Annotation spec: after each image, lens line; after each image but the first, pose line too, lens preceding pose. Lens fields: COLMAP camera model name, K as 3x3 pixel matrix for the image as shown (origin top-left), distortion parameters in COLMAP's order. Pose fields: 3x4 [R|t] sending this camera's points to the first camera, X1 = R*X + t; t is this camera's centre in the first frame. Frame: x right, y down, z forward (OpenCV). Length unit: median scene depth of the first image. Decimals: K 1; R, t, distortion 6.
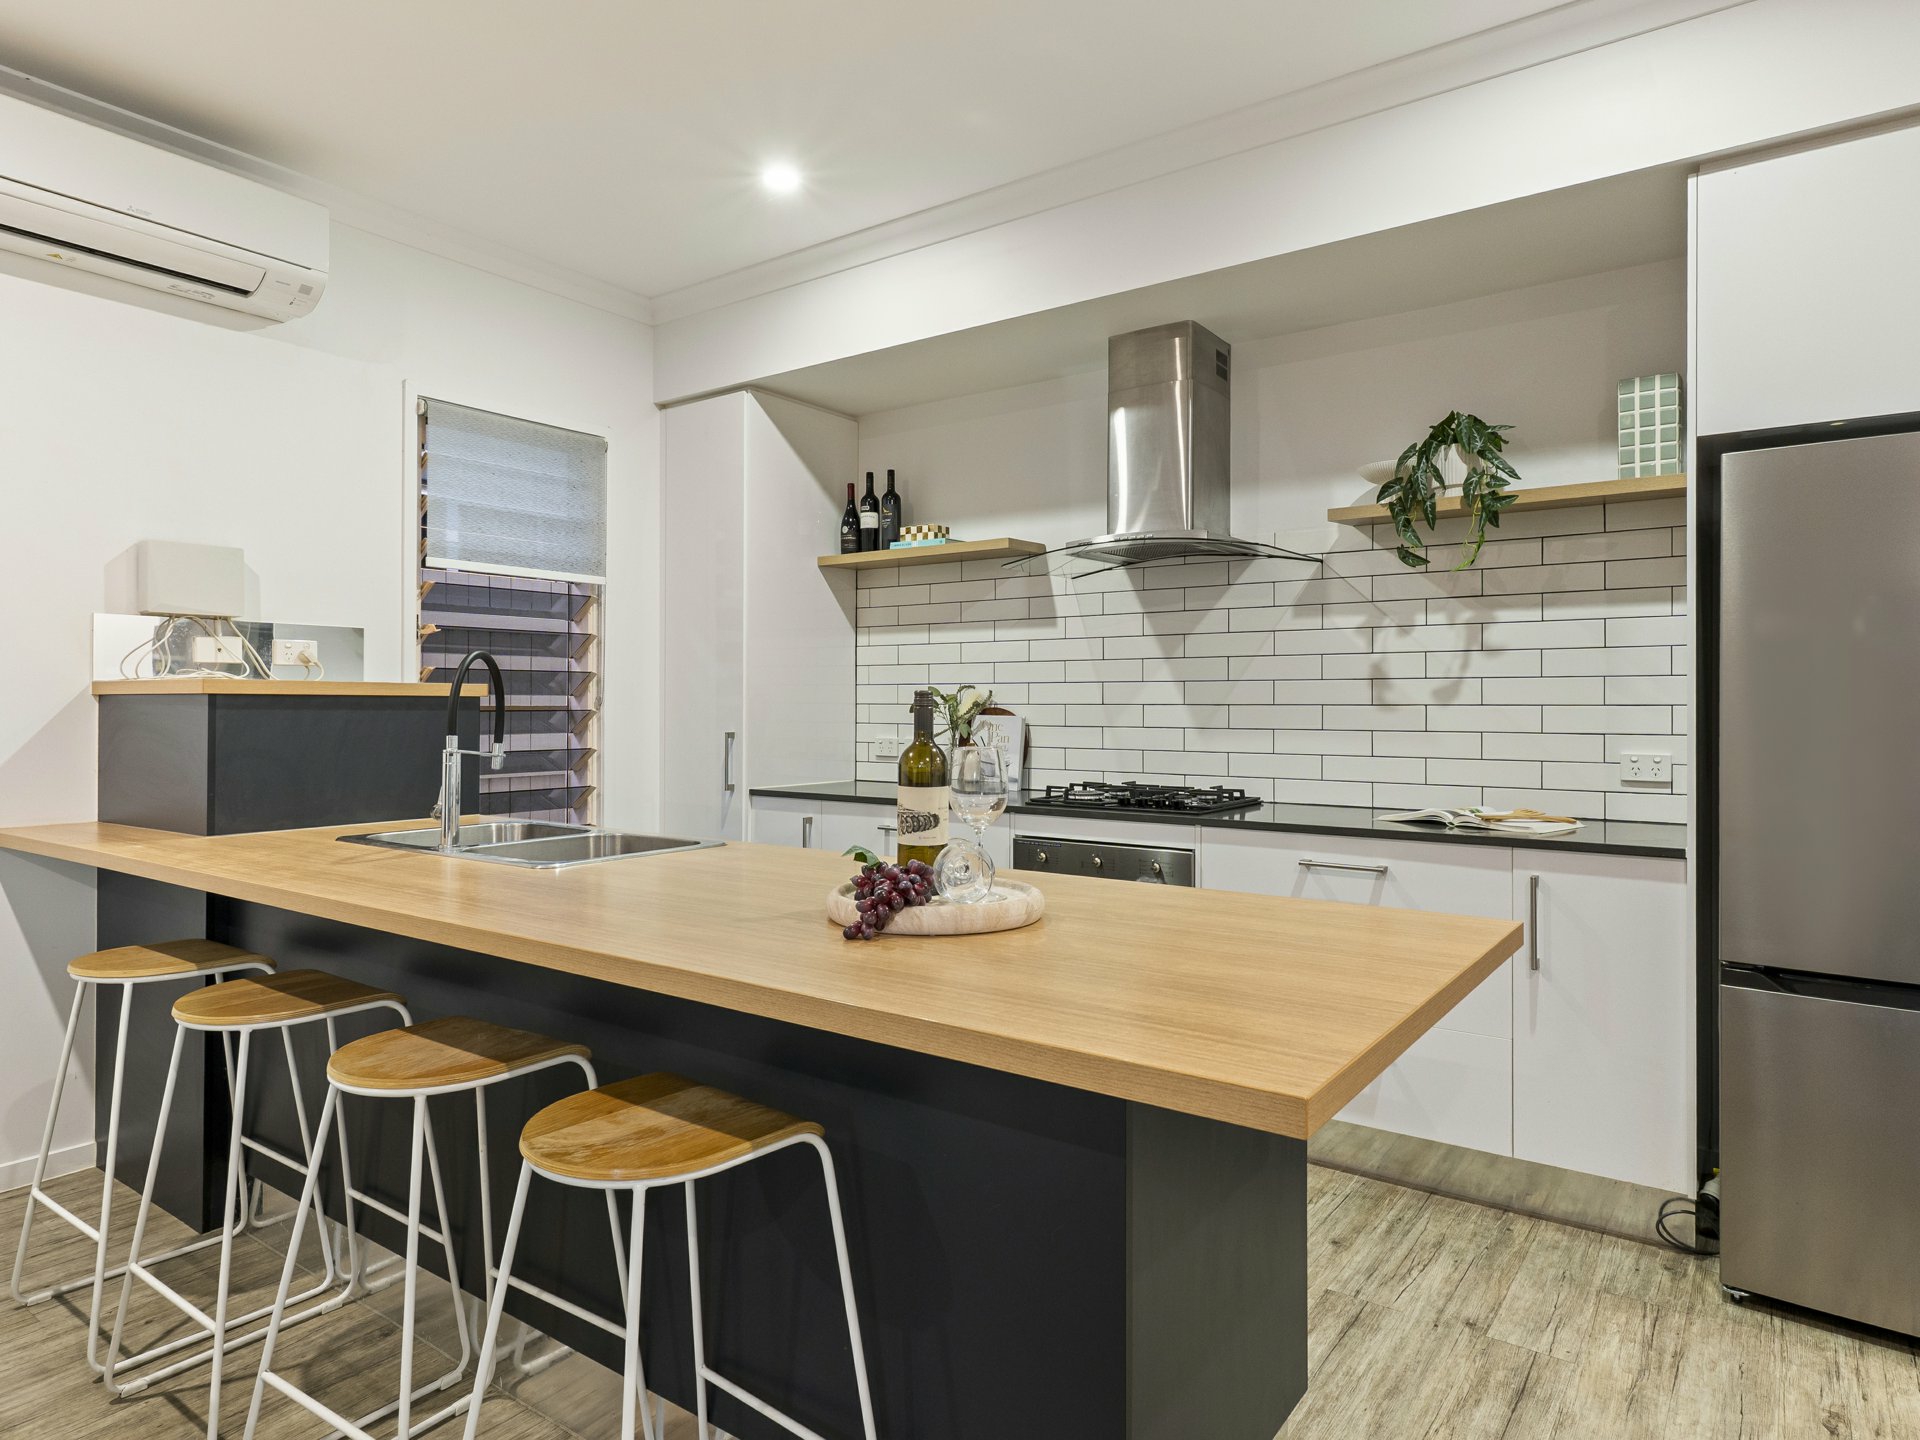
lens RADIAL K [[1138.9, 0, 958.1], [0, 1138.9, 709.3], [0, 0, 1]] dist [0.001887, 0.000255]
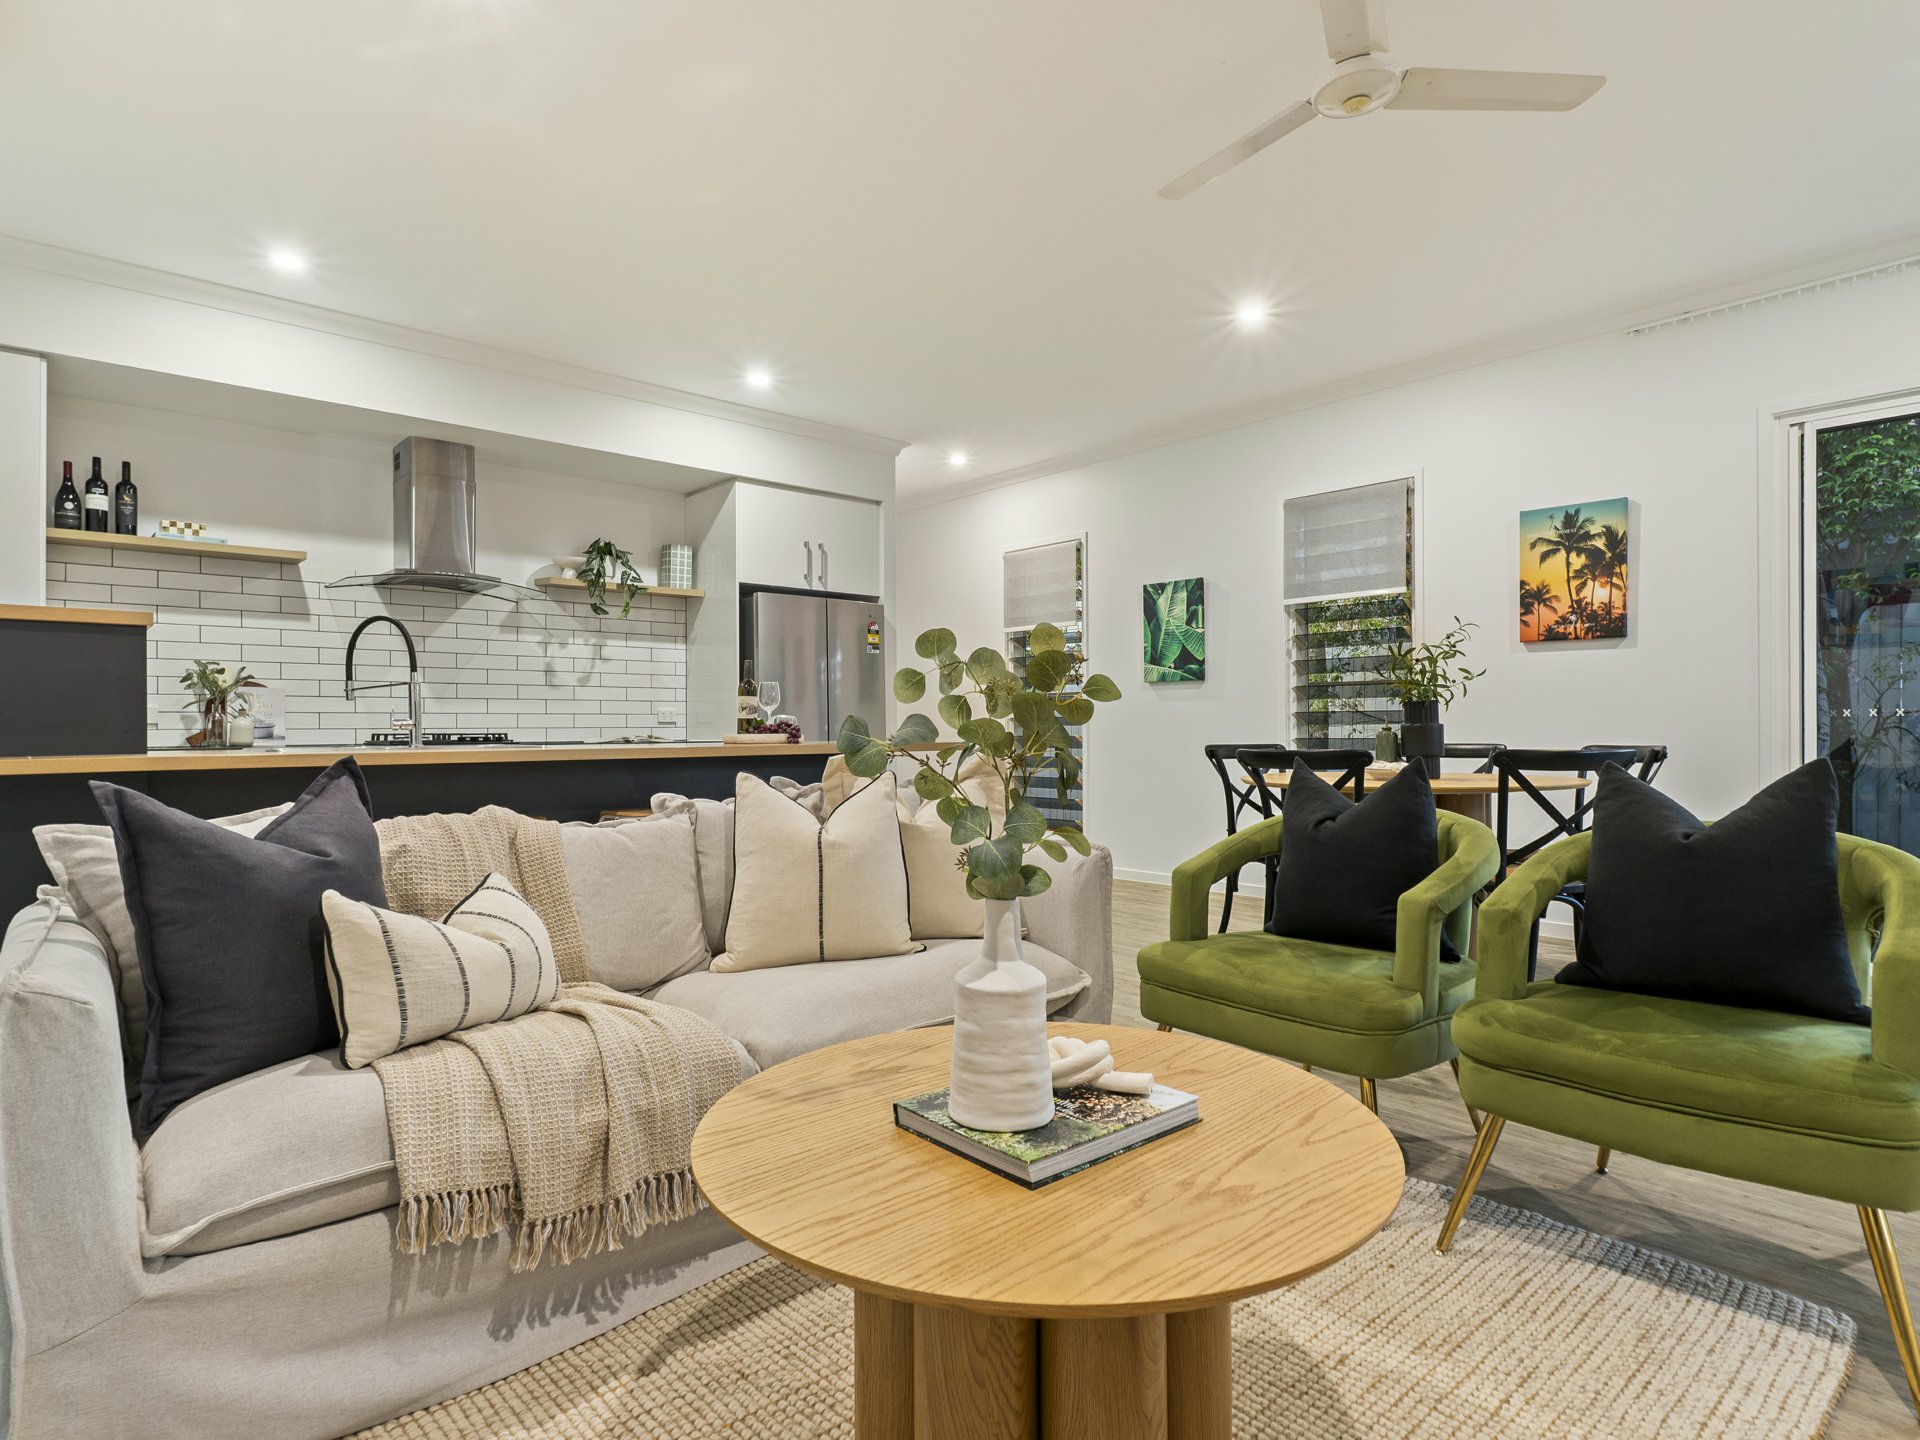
lens RADIAL K [[1041.1, 0, 957.9], [0, 1041.1, 725.0], [0, 0, 1]] dist [-0.007391, -0.001701]
pose [[0.213847, -0.002064, 0.976865, -1.068359], [0.006339, 0.999980, 0.000725, 0.059579], [-0.976847, 0.006037, 0.213856, 0.005224]]
